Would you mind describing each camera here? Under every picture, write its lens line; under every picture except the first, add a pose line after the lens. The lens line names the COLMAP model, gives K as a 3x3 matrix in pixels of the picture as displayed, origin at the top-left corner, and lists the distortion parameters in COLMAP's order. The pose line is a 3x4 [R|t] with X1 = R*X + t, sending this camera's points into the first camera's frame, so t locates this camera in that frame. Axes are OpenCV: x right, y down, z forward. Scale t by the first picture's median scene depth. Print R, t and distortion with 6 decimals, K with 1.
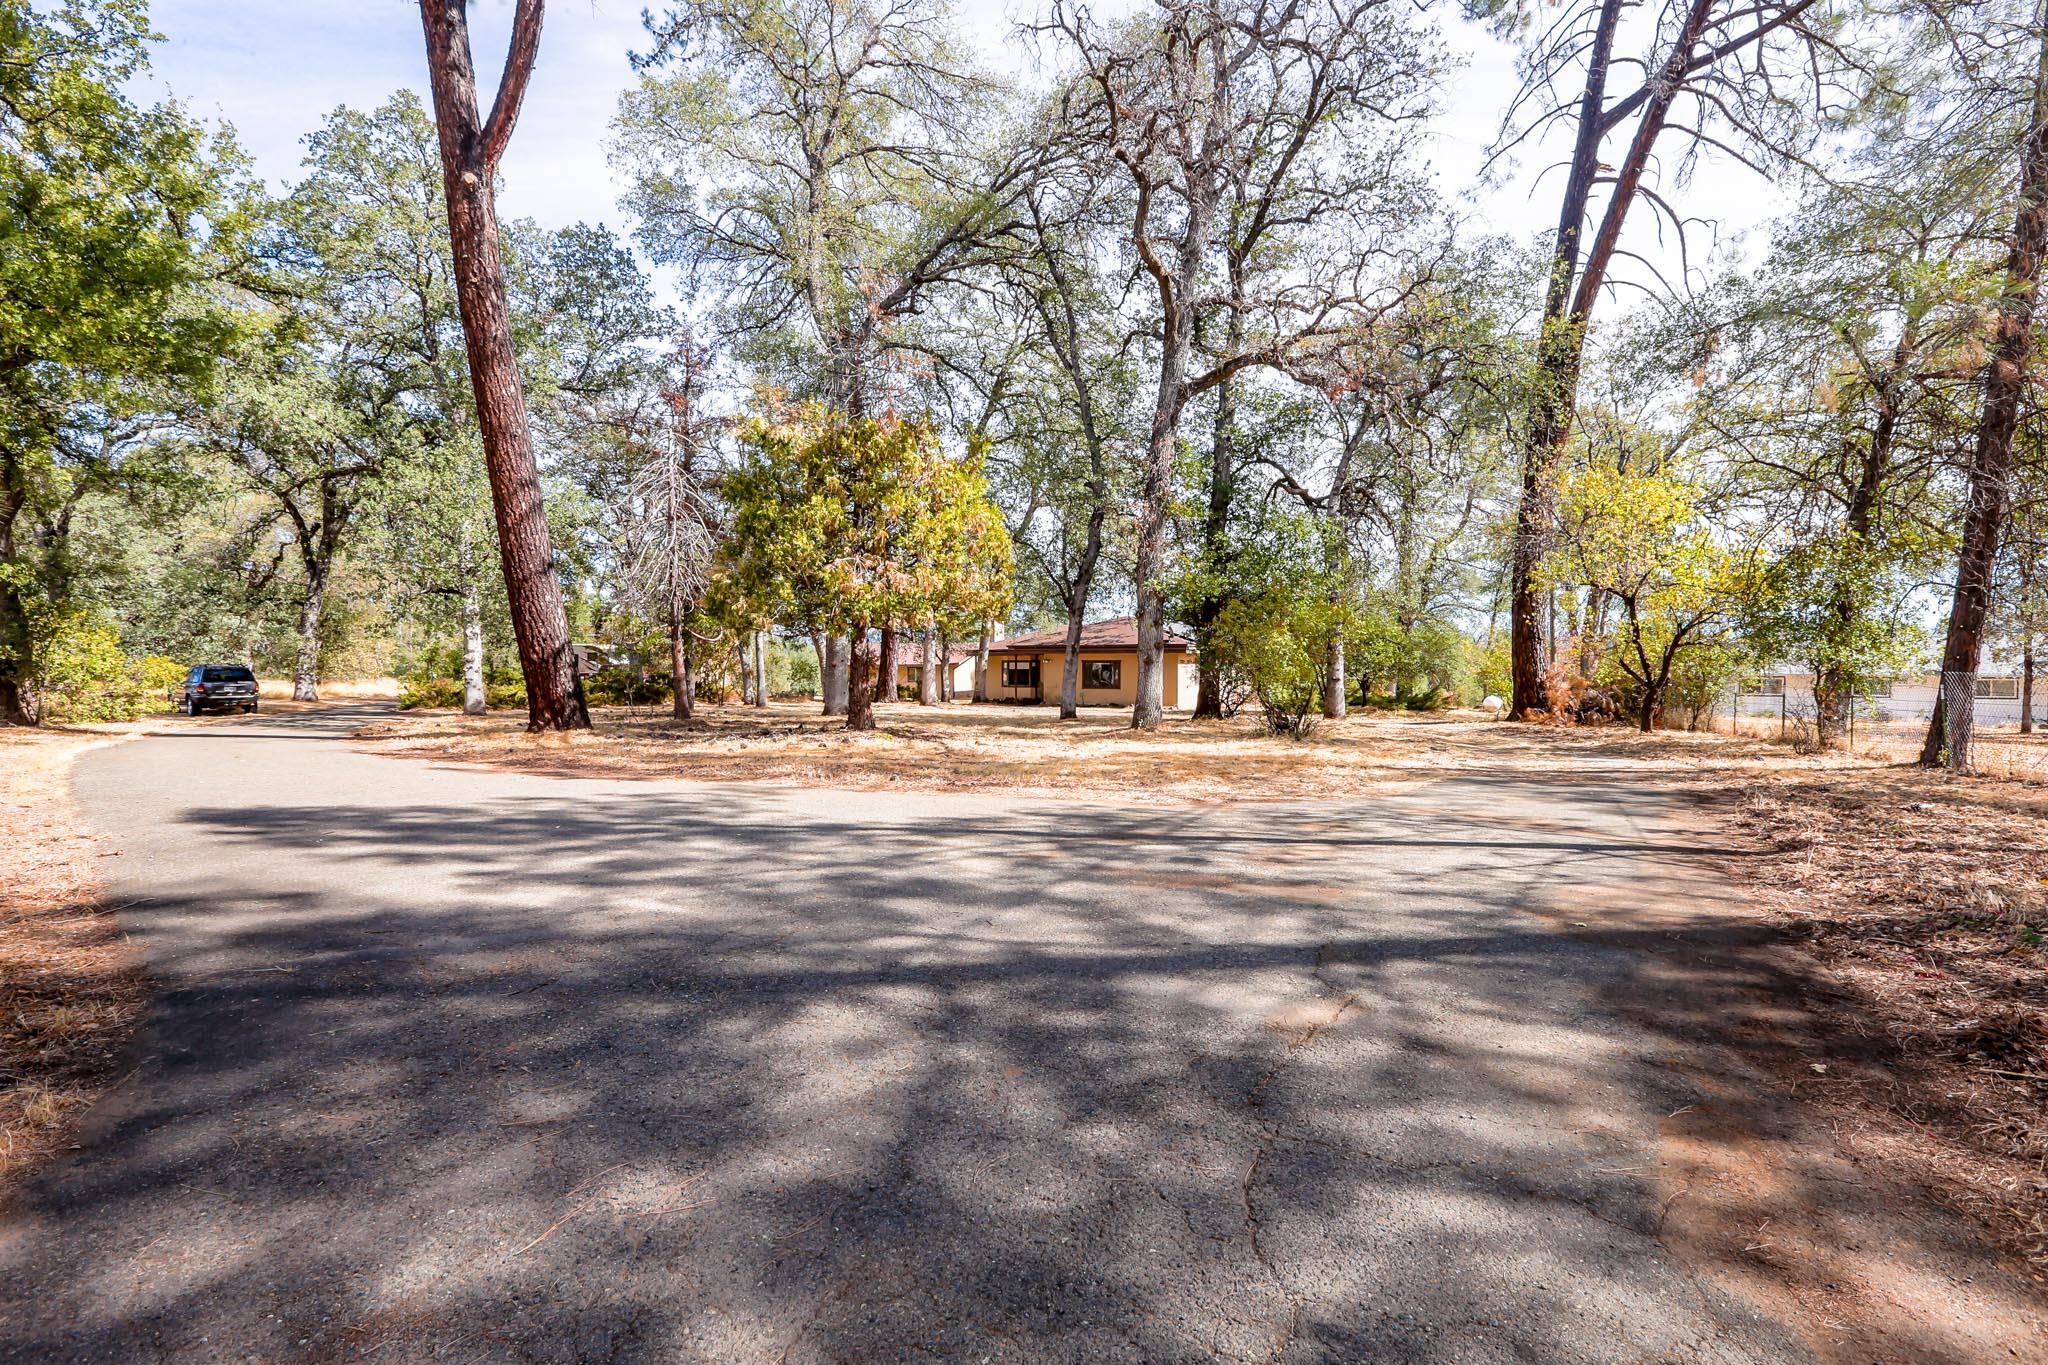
lens RADIAL K [[980.0, 0, 979.2], [0, 980.0, 707.4], [0, 0, 1]] dist [-0.057812, 0.020180]
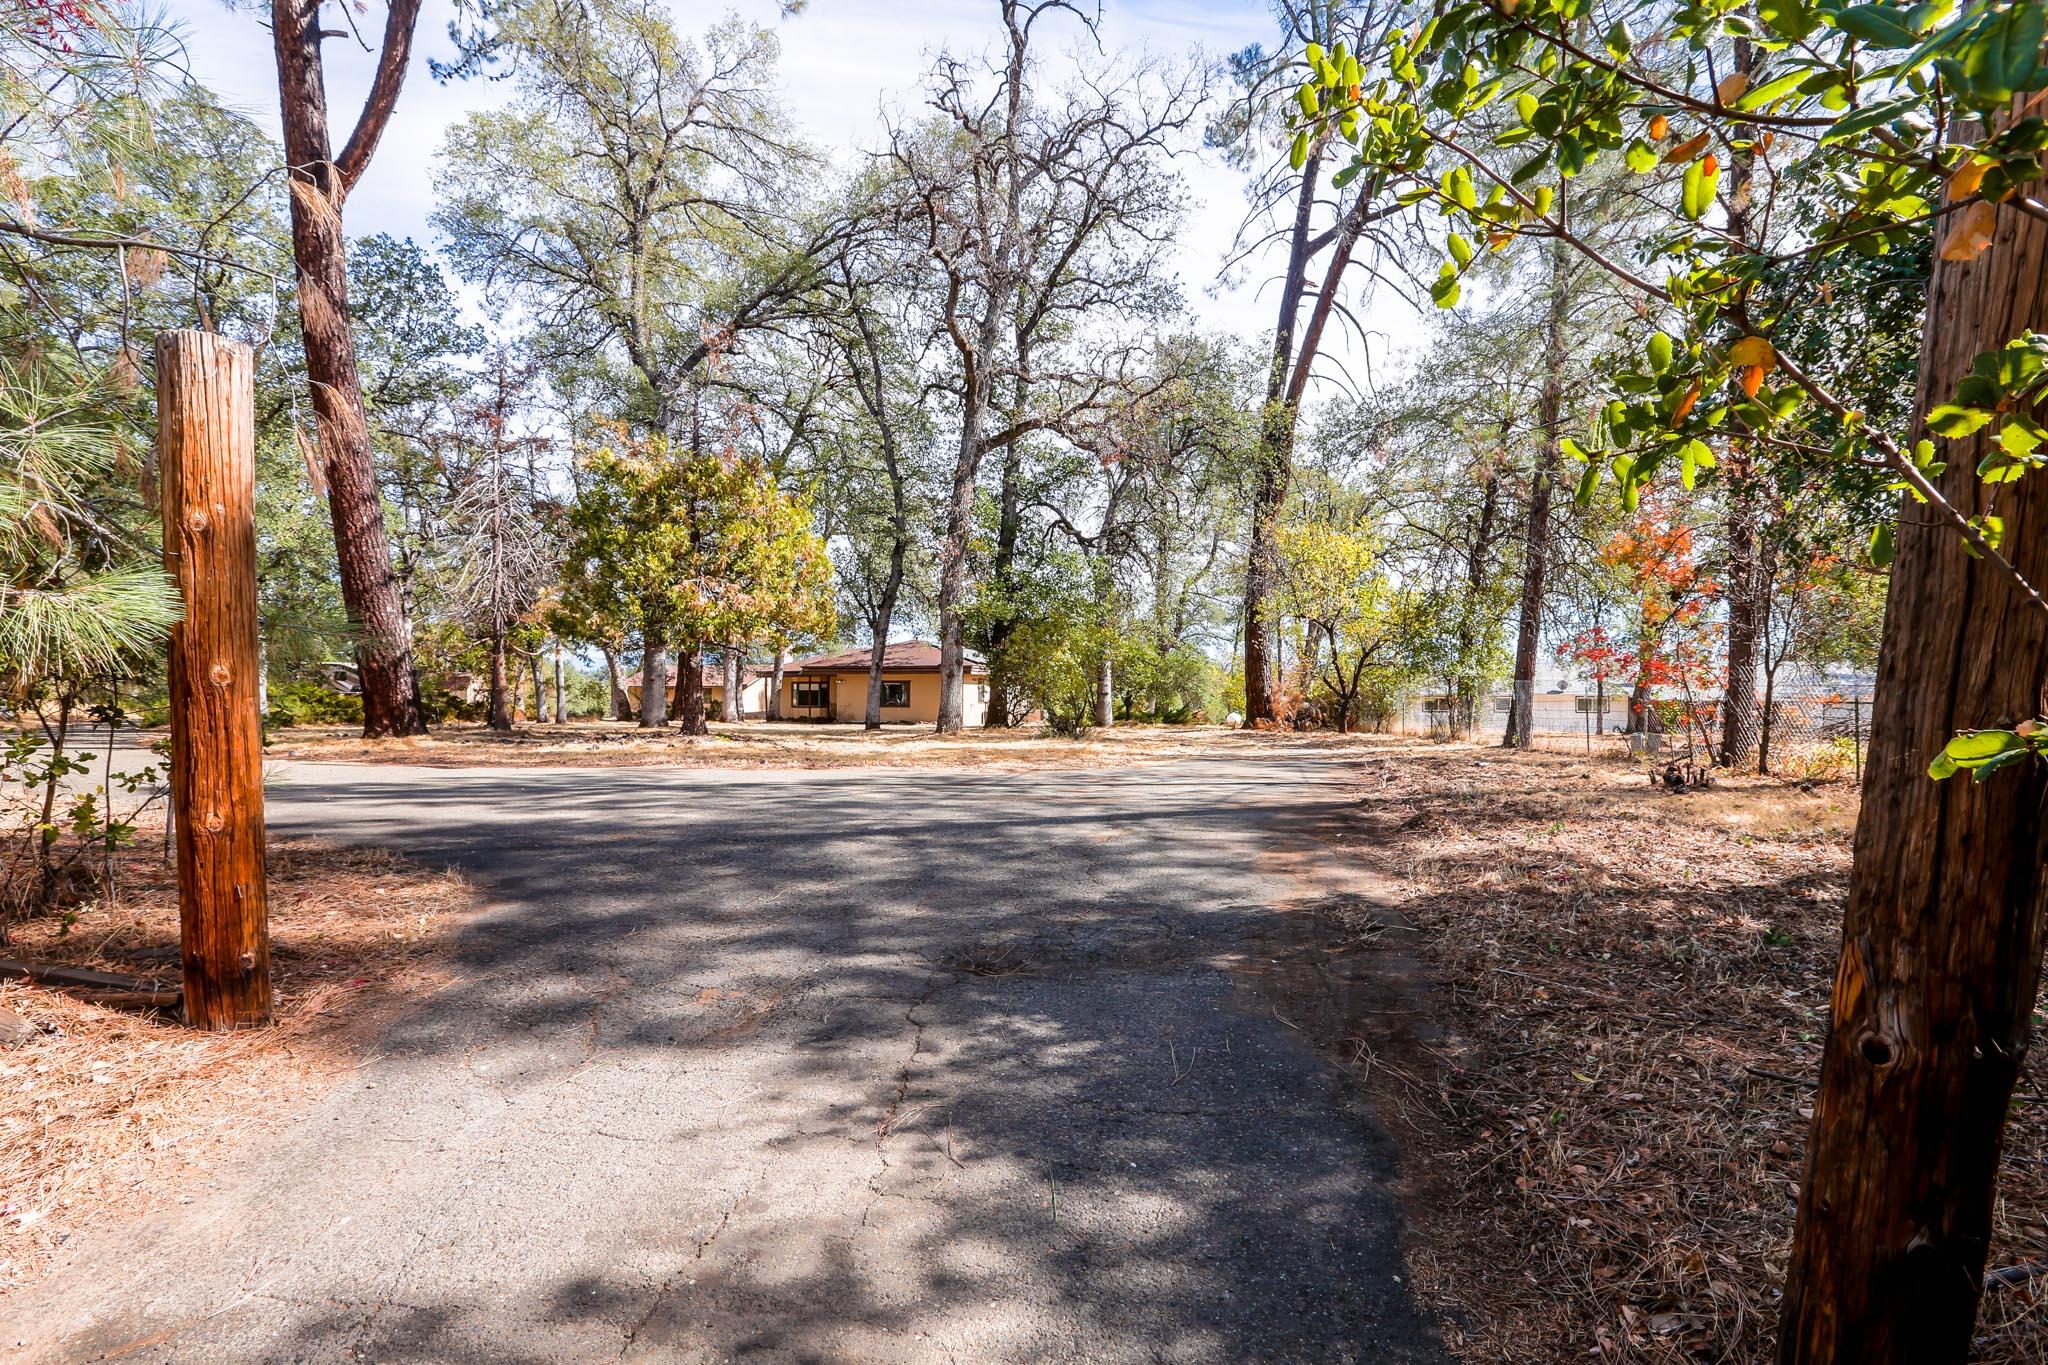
lens RADIAL K [[980.0, 0, 979.2], [0, 980.0, 707.4], [0, 0, 1]] dist [-0.057812, 0.020180]
pose [[0.974246, 0.001519, 0.225485, -0.046699], [0.004345, 0.999665, -0.025509, 0.017179], [-0.225448, 0.025831, 0.973913, -0.113886]]
